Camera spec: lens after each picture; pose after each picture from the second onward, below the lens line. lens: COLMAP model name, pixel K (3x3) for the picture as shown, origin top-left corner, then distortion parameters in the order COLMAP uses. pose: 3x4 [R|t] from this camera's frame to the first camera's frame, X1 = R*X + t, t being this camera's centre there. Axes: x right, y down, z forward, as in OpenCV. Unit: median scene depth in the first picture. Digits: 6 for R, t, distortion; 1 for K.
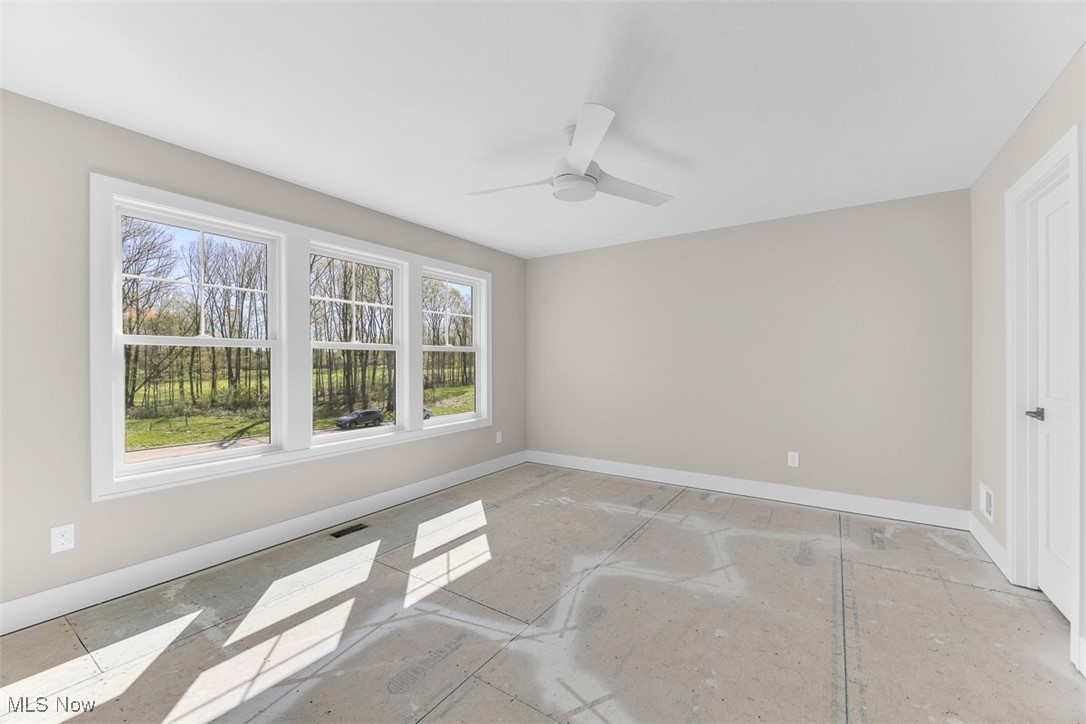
lens RADIAL K [[467.5, 0, 531.7], [0, 467.5, 360.7], [0, 0, 1]] dist [0.003430, -0.001085]
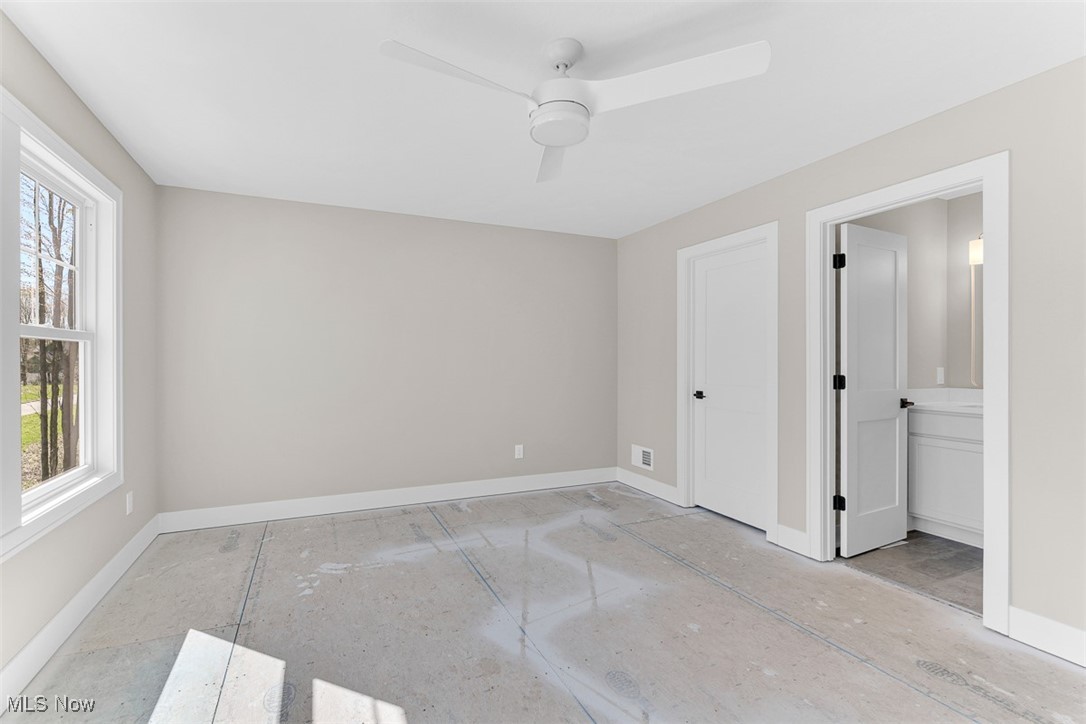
lens RADIAL K [[467.5, 0, 535.4], [0, 467.5, 360.4], [0, 0, 1]] dist [0.003430, -0.001085]
pose [[0.531152, -0.000391, 0.847277, -0.400938], [-0.002317, 0.999995, 0.001914, -0.003464], [-0.847274, -0.002980, 0.531148, 0.460788]]
